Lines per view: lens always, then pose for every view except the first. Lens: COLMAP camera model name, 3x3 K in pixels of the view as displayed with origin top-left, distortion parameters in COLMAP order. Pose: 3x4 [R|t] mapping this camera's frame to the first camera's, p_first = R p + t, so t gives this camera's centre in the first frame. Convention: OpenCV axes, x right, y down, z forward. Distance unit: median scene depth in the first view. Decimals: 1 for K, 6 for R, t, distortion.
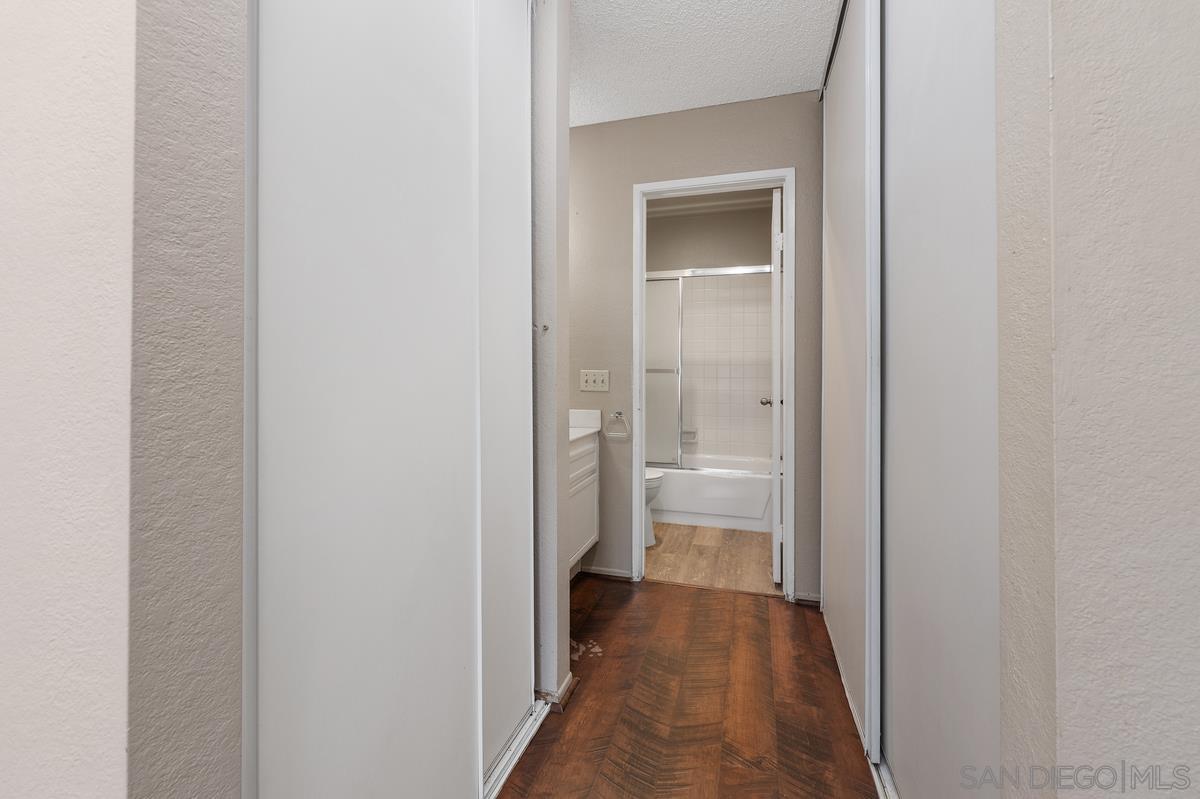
lens RADIAL K [[495.9, 0, 601.2], [0, 495.9, 376.8], [0, 0, 1]] dist [0.000592, 0.000166]
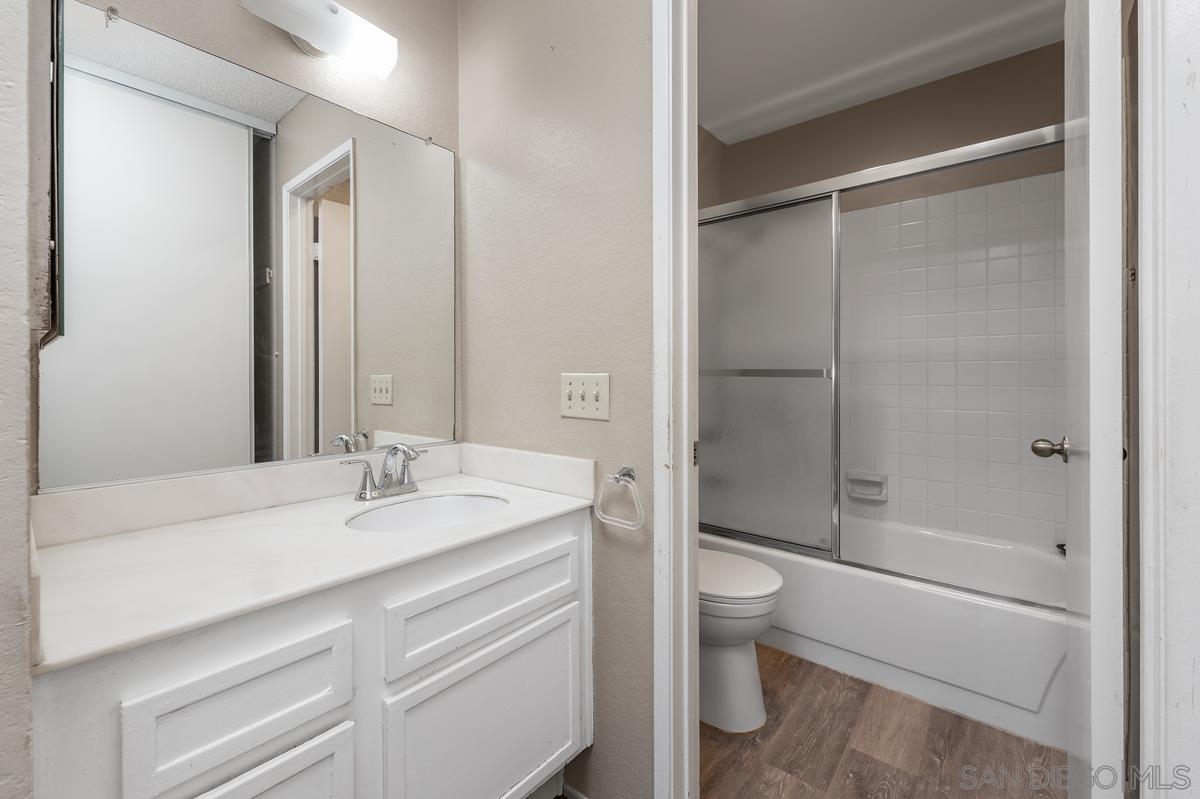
lens RADIAL K [[495.9, 0, 601.2], [0, 495.9, 376.8], [0, 0, 1]] dist [0.000592, 0.000166]
pose [[0.923726, -0.001877, -0.383048, 0.150732], [0.000237, 0.999991, -0.004327, -0.006483], [0.383053, 0.003906, 0.923718, 0.488105]]
